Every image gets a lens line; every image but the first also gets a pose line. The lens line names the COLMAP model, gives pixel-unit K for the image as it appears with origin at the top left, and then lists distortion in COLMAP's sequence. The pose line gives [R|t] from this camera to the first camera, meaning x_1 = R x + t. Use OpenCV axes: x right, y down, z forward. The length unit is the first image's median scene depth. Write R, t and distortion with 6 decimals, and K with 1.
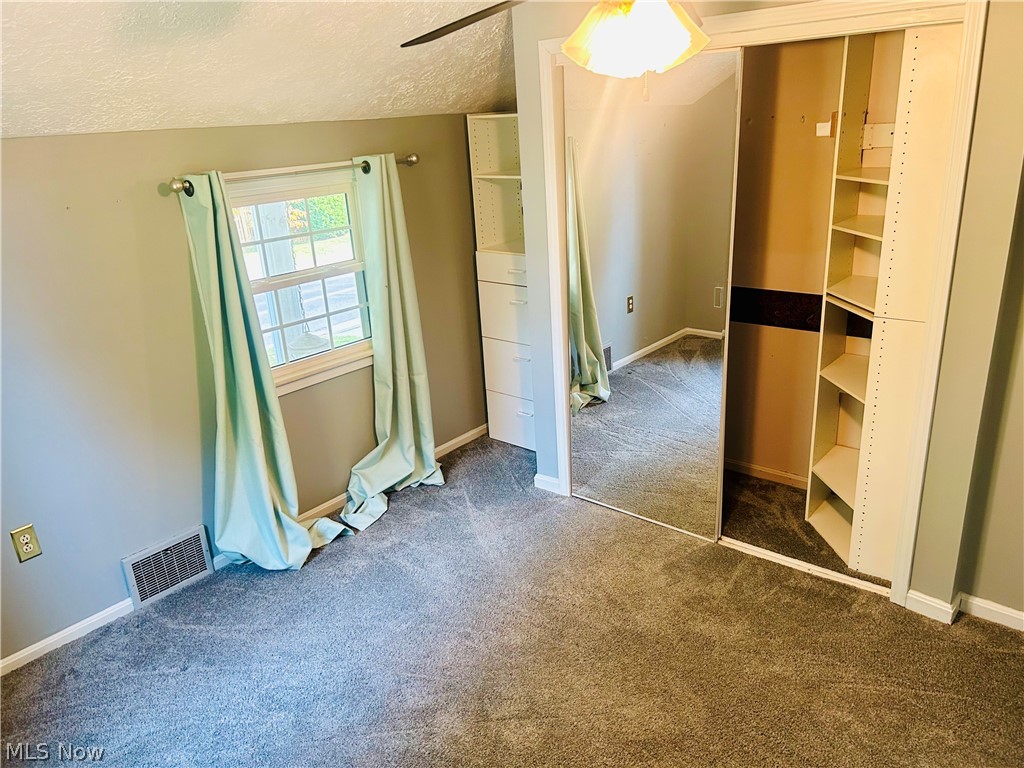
lens RADIAL K [[773.0, 0, 514.1], [0, 773.0, 386.8], [0, 0, 1]] dist [0.031768, -0.028599]
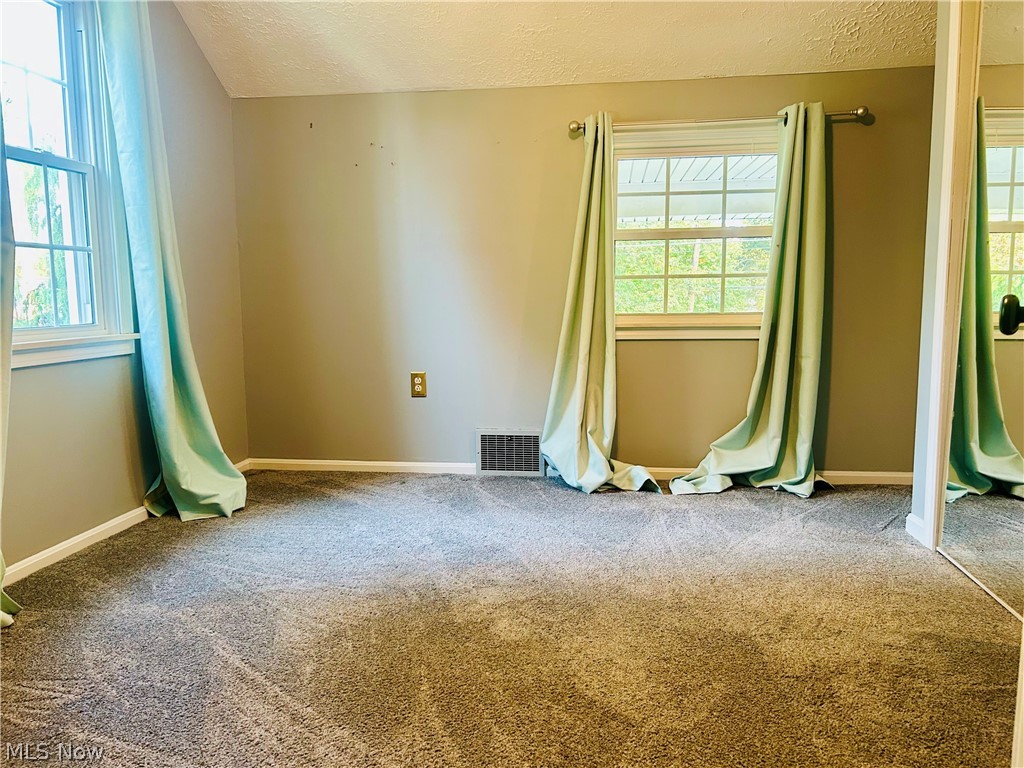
lens RADIAL K [[773.0, 0, 506.1], [0, 773.0, 386.8], [0, 0, 1]] dist [0.031768, -0.028599]
pose [[0.520401, 0.159431, -0.838907, 0.505039], [-0.304271, 0.952554, -0.007720, 0.143557], [0.797873, 0.259273, 0.544220, 0.327343]]
